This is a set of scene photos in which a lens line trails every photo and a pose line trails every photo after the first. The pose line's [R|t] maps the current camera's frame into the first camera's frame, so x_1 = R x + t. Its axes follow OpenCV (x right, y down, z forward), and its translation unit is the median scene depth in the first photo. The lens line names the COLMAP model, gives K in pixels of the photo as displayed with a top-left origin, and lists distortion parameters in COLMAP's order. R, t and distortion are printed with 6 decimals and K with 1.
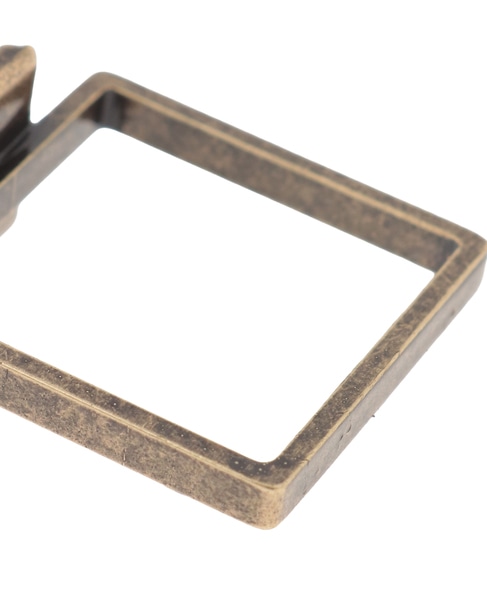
lens RADIAL K [[3398.6, 0, 244.2], [0, 3398.6, 300.8], [0, 0, 1]] dist [0.512380, 0.000000]
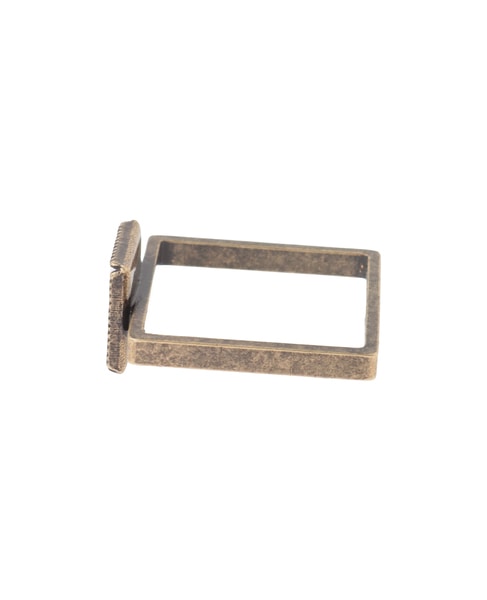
lens RADIAL K [[3398.6, 0, 242.9], [0, 3398.6, 299.8], [0, 0, 1]] dist [0.512380, 0.000000]
pose [[0.847291, -0.228312, 0.479553, -0.985975], [0.353241, 0.916492, -0.187783, 0.365332], [-0.396633, 0.328505, 0.857185, -0.683887]]
